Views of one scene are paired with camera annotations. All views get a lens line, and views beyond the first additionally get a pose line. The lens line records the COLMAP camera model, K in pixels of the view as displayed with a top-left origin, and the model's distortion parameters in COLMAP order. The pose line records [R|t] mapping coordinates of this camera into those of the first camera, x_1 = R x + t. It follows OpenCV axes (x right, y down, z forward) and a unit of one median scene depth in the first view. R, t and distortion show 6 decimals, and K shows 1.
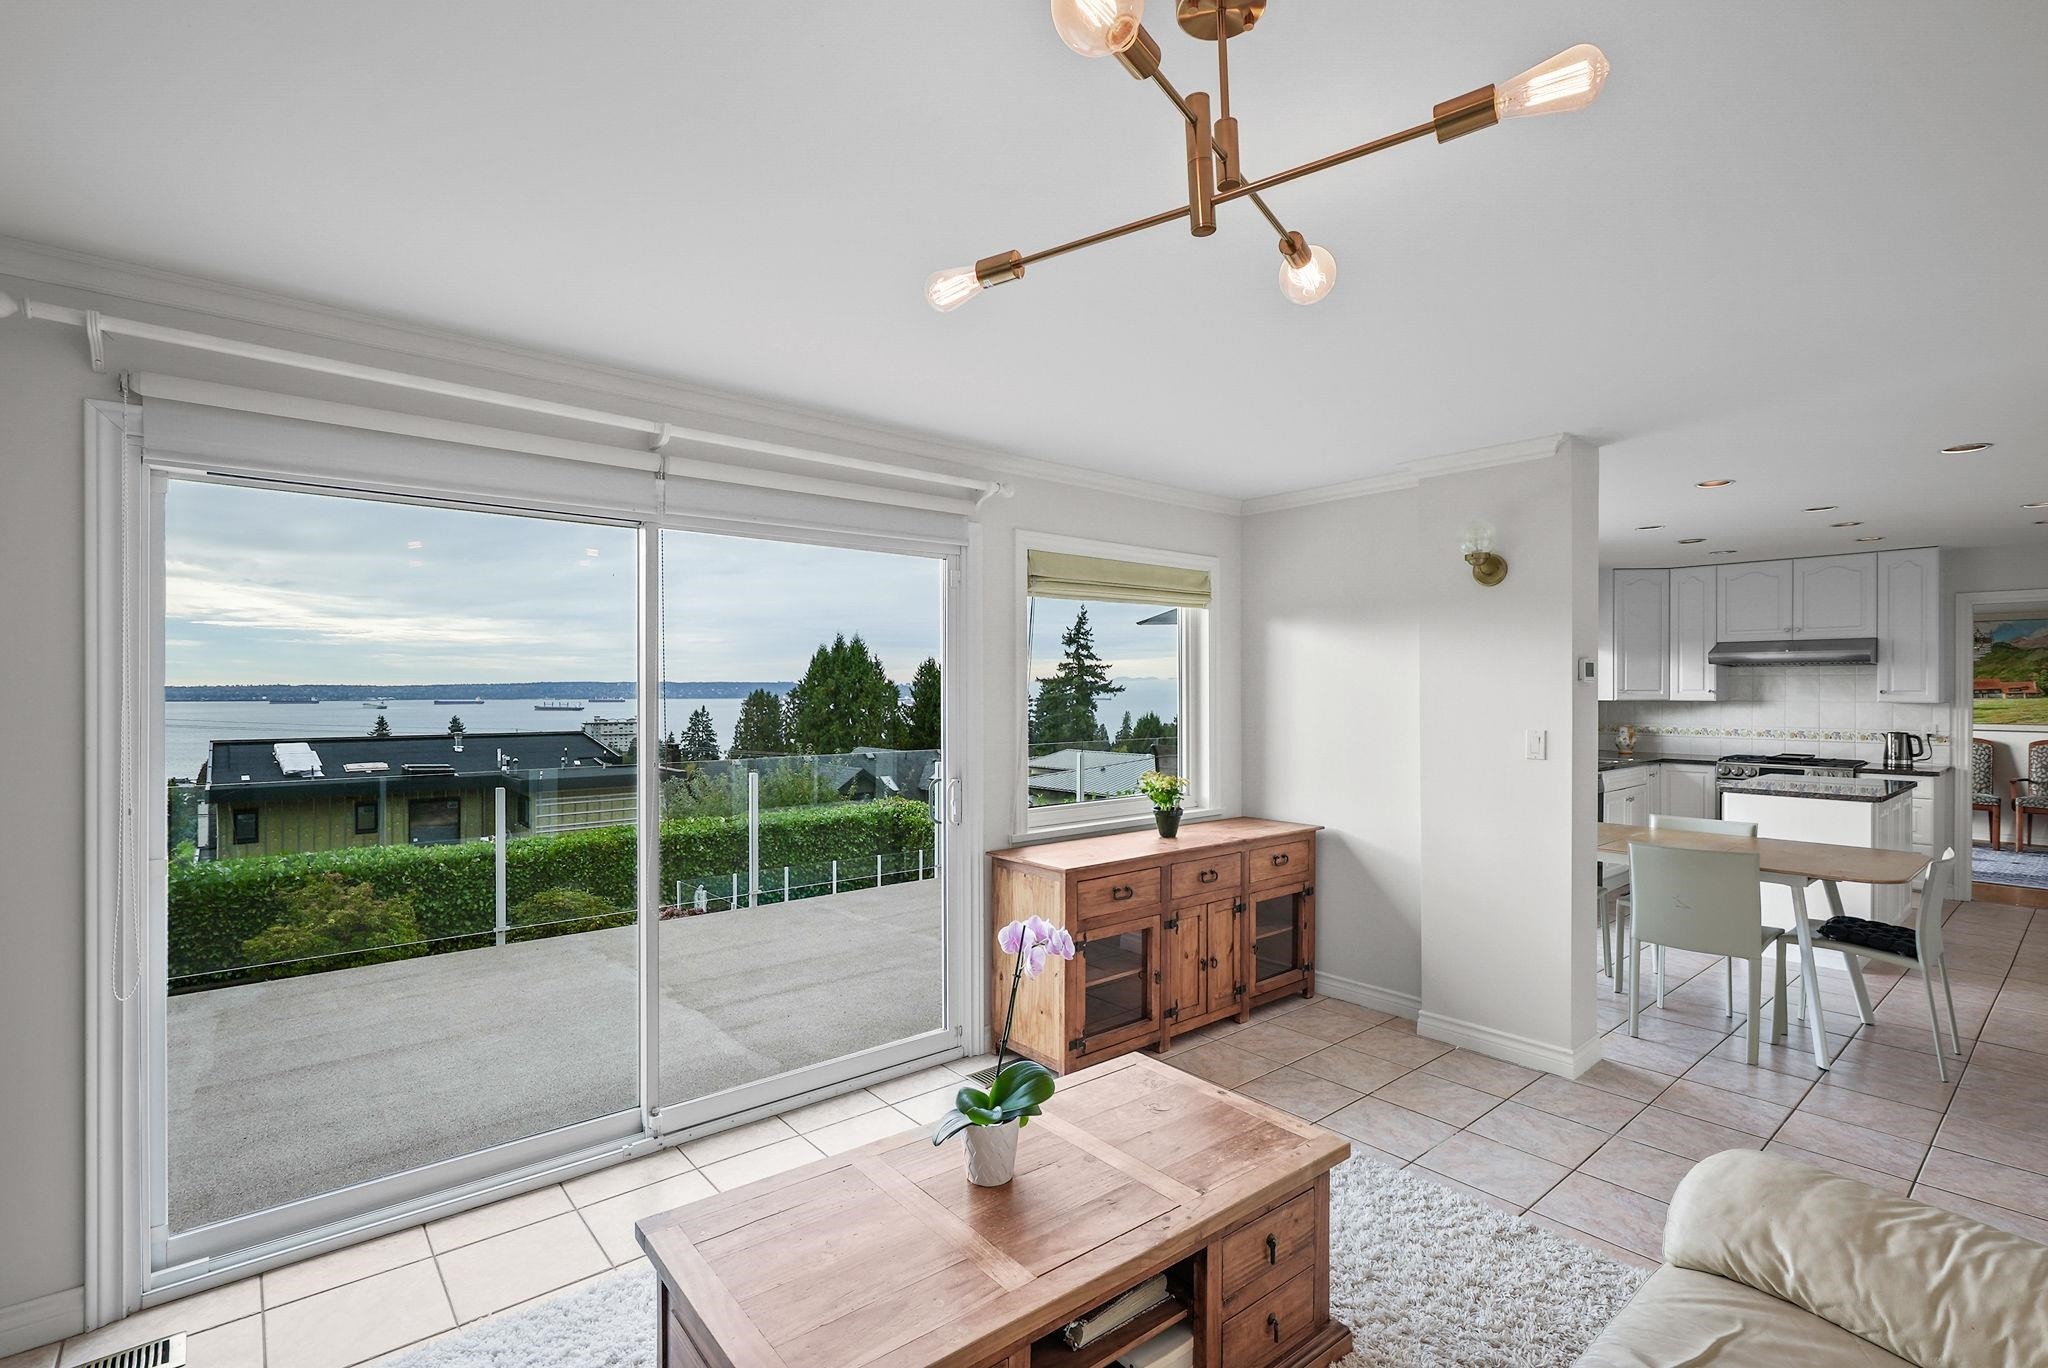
lens RADIAL K [[940.8, 0, 1010.5], [0, 940.8, 690.2], [0, 0, 1]] dist [-0.003203, 0.000068]
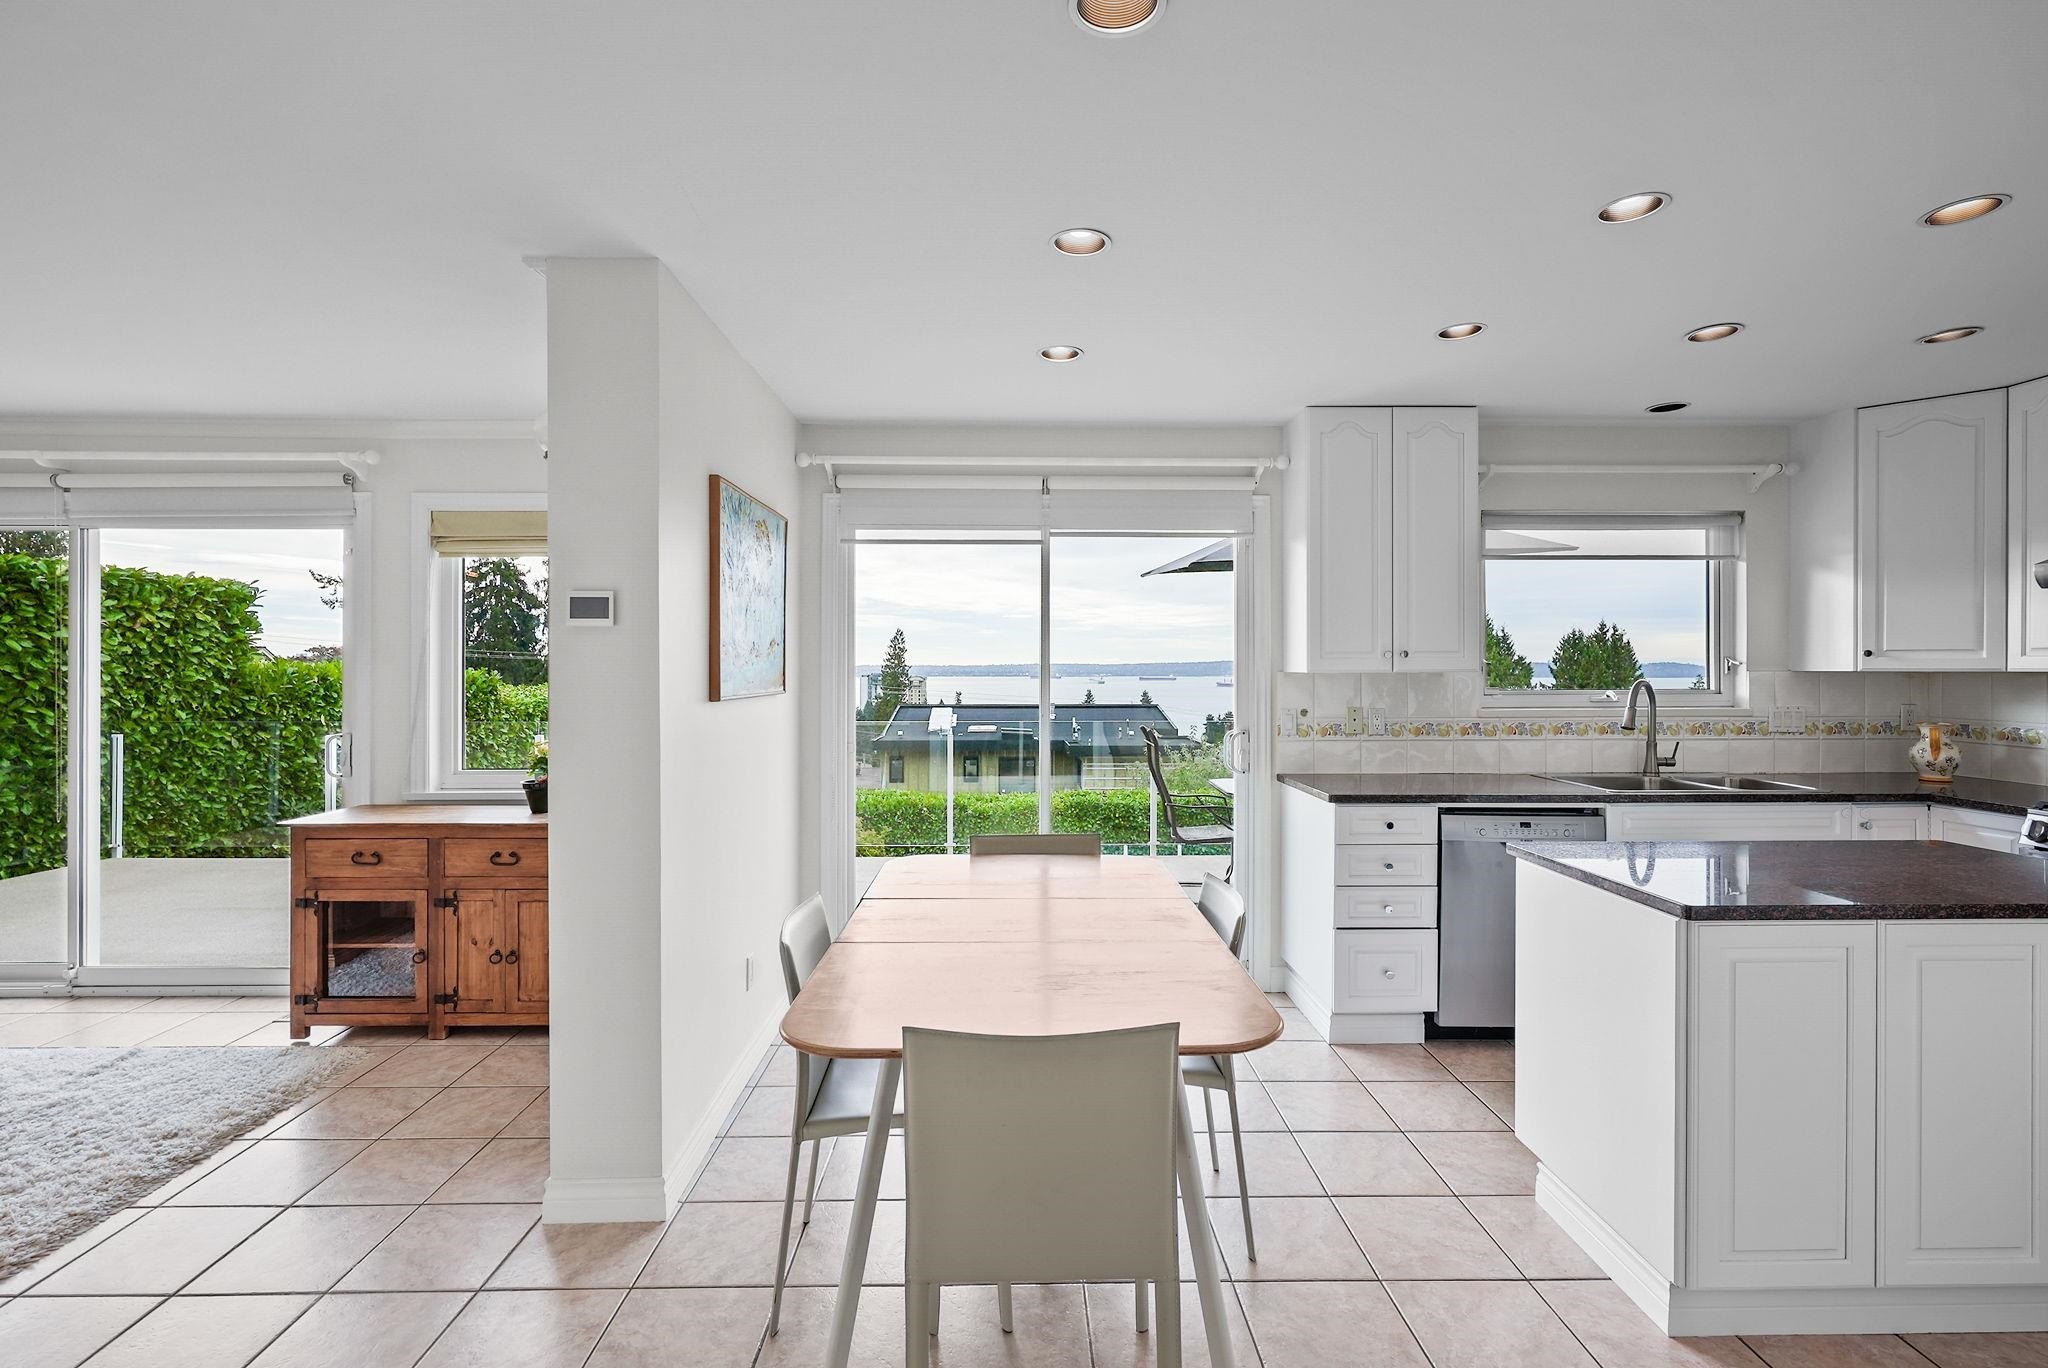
lens RADIAL K [[940.8, 0, 1024.0], [0, 940.8, 671.6], [0, 0, 1]] dist [-0.003203, 0.000068]
pose [[0.777407, 0.003597, -0.628988, 1.158604], [-0.001457, 0.999991, 0.003918, 0.018143], [0.628997, -0.002130, 0.777405, 0.628808]]
